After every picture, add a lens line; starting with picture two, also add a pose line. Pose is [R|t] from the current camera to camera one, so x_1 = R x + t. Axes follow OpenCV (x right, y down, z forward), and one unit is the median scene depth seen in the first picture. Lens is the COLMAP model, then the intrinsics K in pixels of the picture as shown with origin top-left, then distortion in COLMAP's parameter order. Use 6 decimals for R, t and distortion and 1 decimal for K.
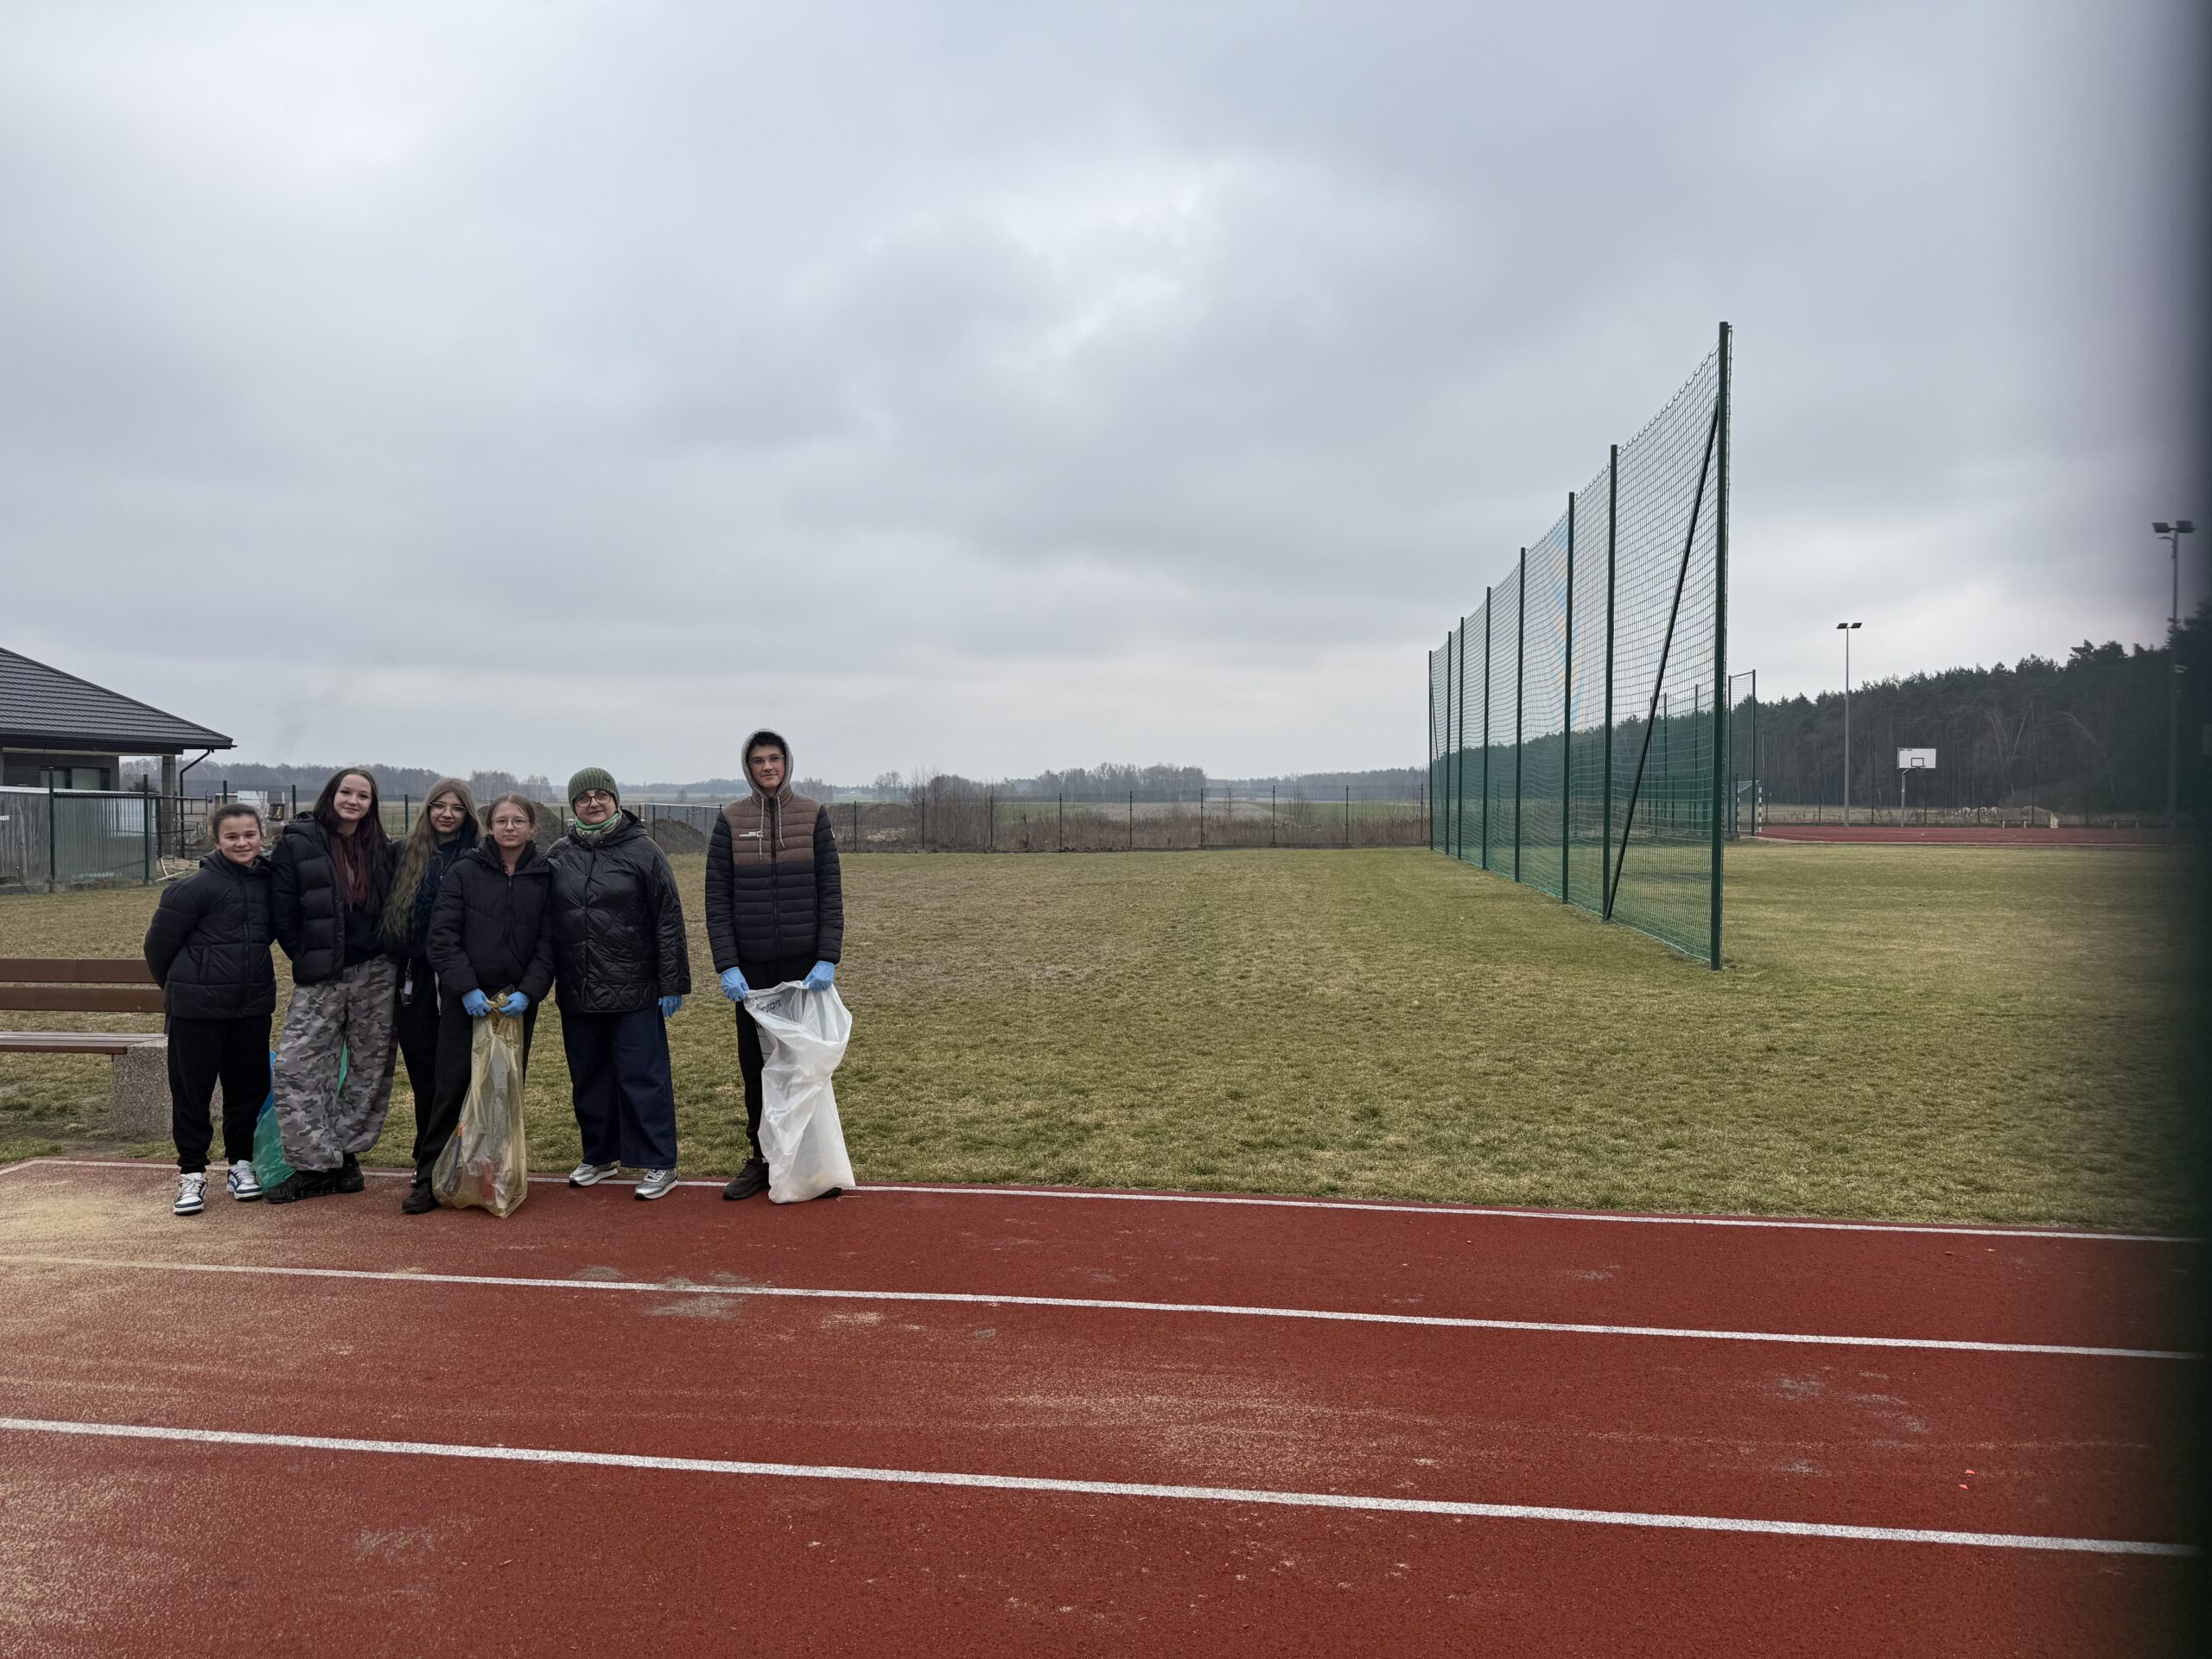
lens RADIAL K [[1564.4, 0, 1106.0], [0, 1564.4, 827.1], [0, 0, 1]] dist [0.003944, -0.000334]
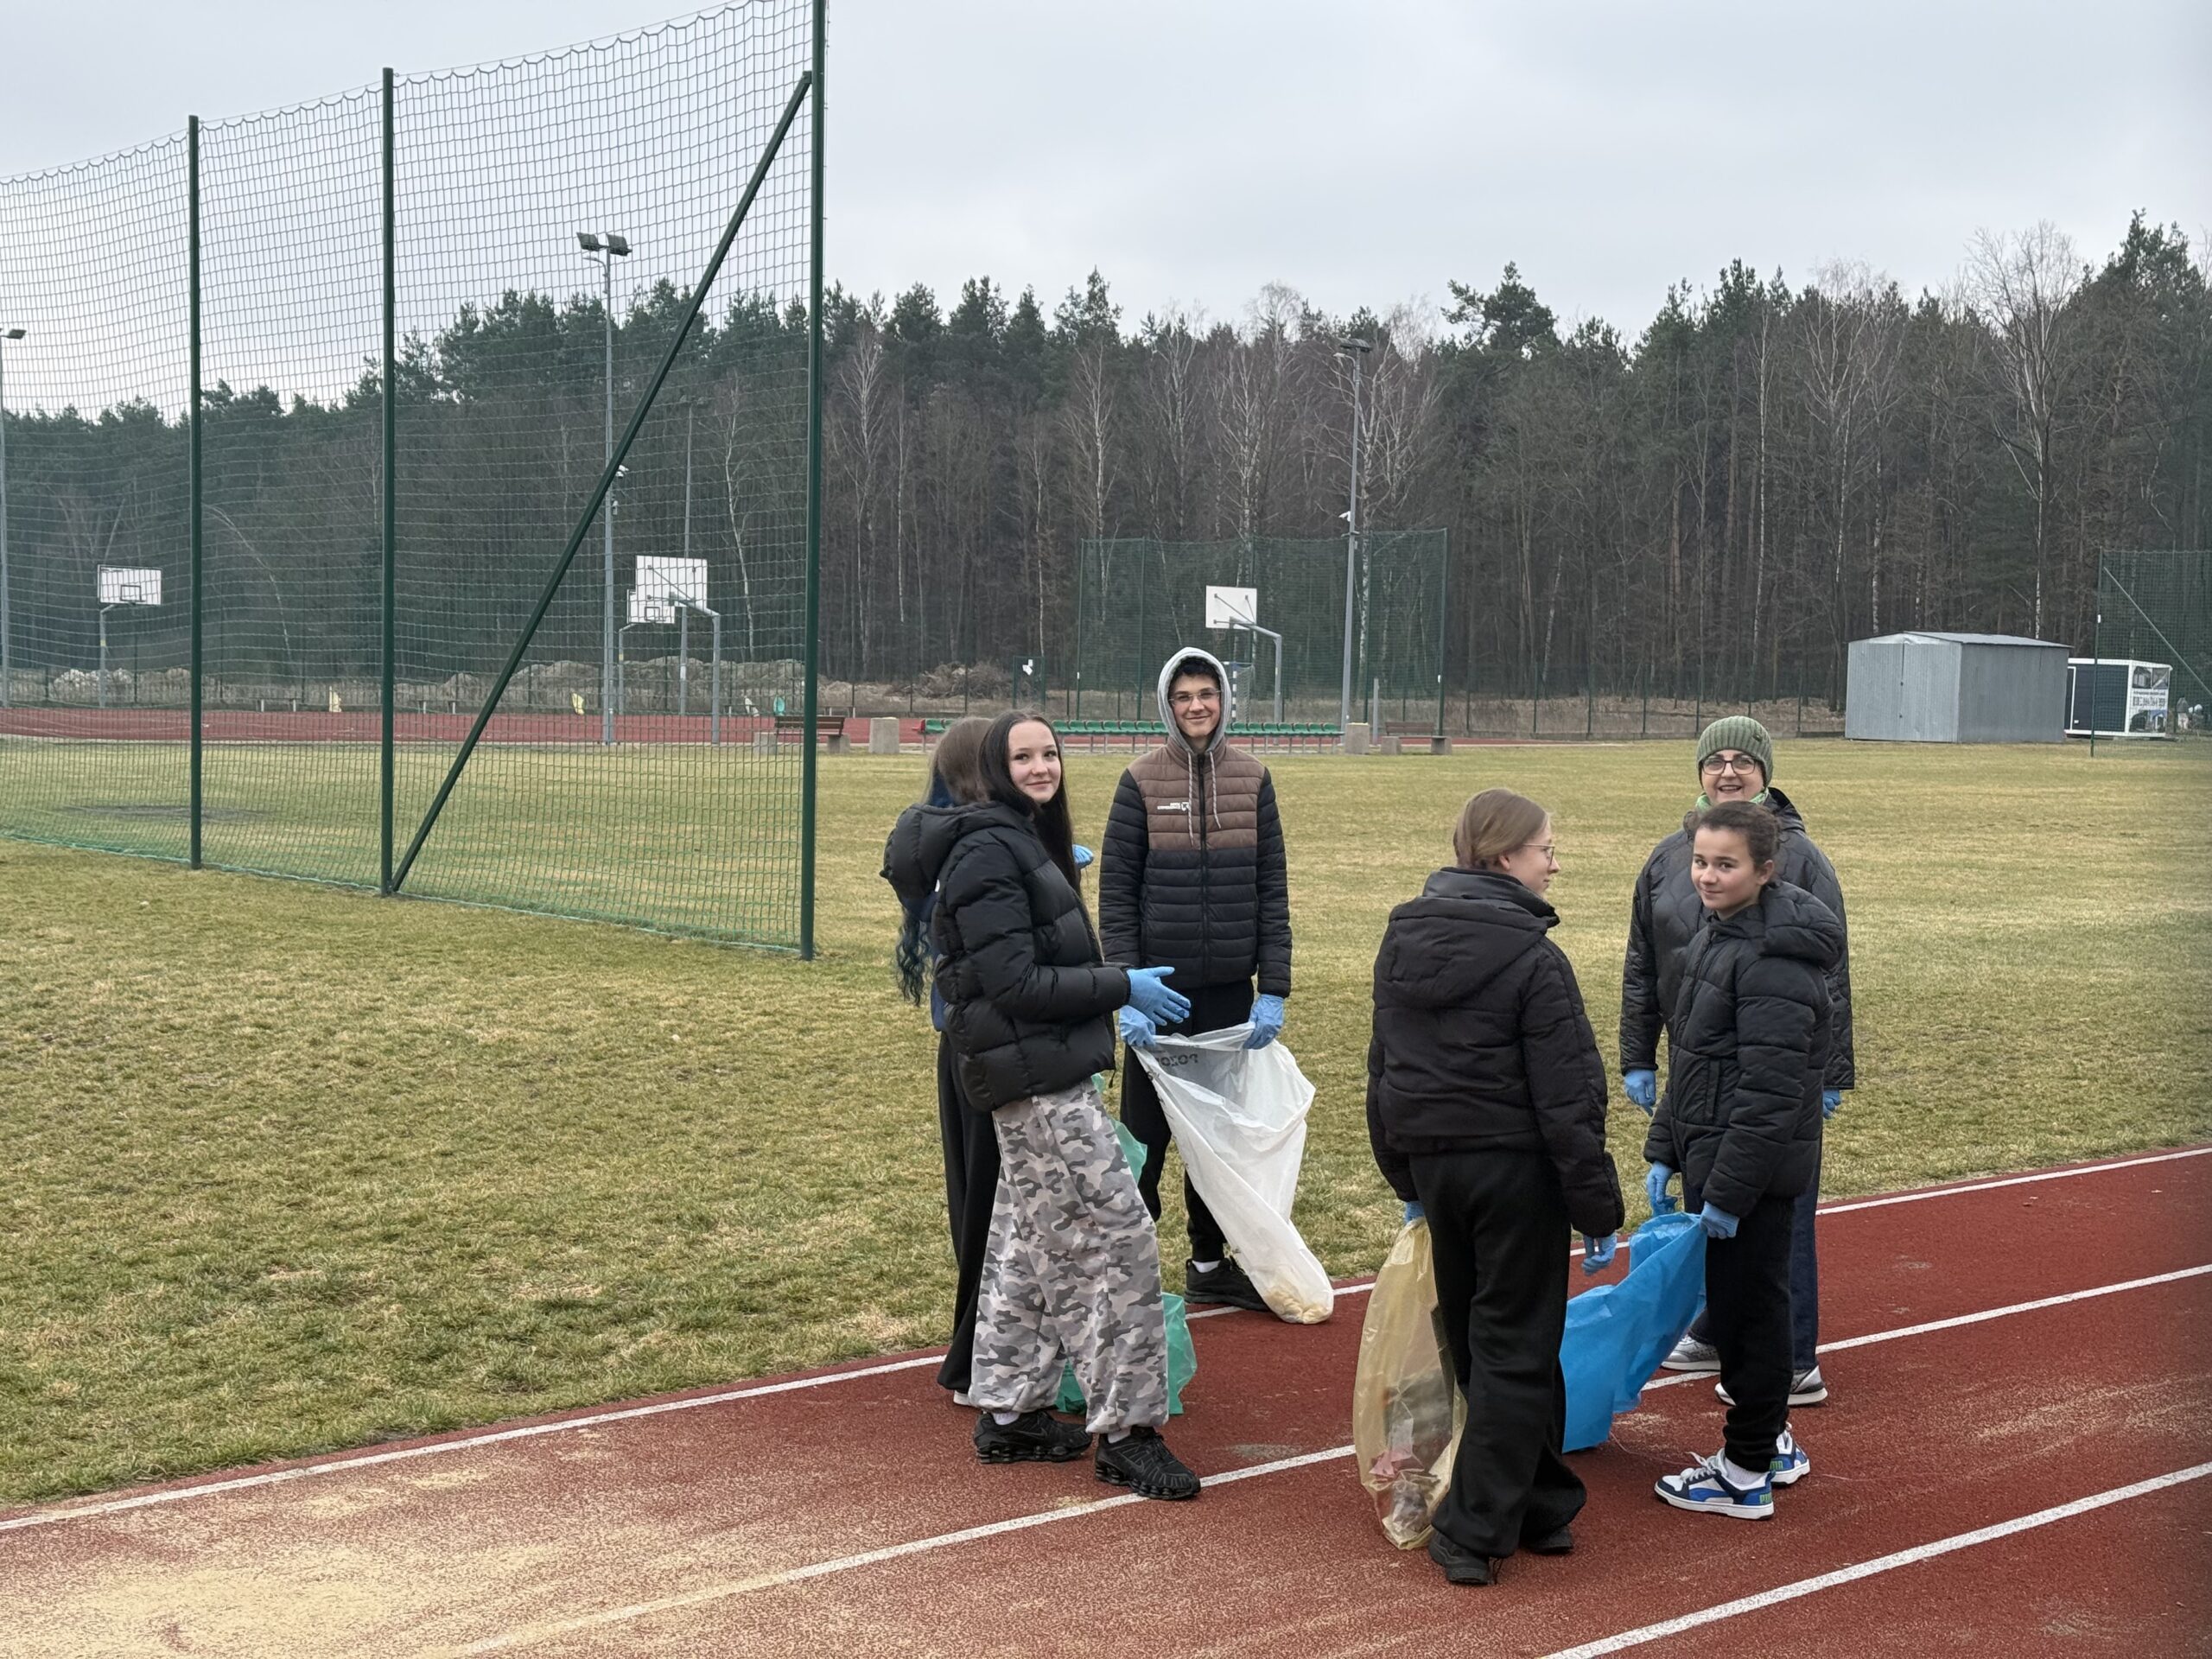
lens RADIAL K [[3086.3, 0, 1105.8], [0, 3086.3, 830.5], [0, 0, 1]] dist [0.038265, 0.000000]
pose [[0.655625, -0.023853, 0.754710, -1.244800], [-0.008347, 0.999211, 0.038832, -0.036261], [-0.755041, -0.031759, 0.654908, 0.155055]]
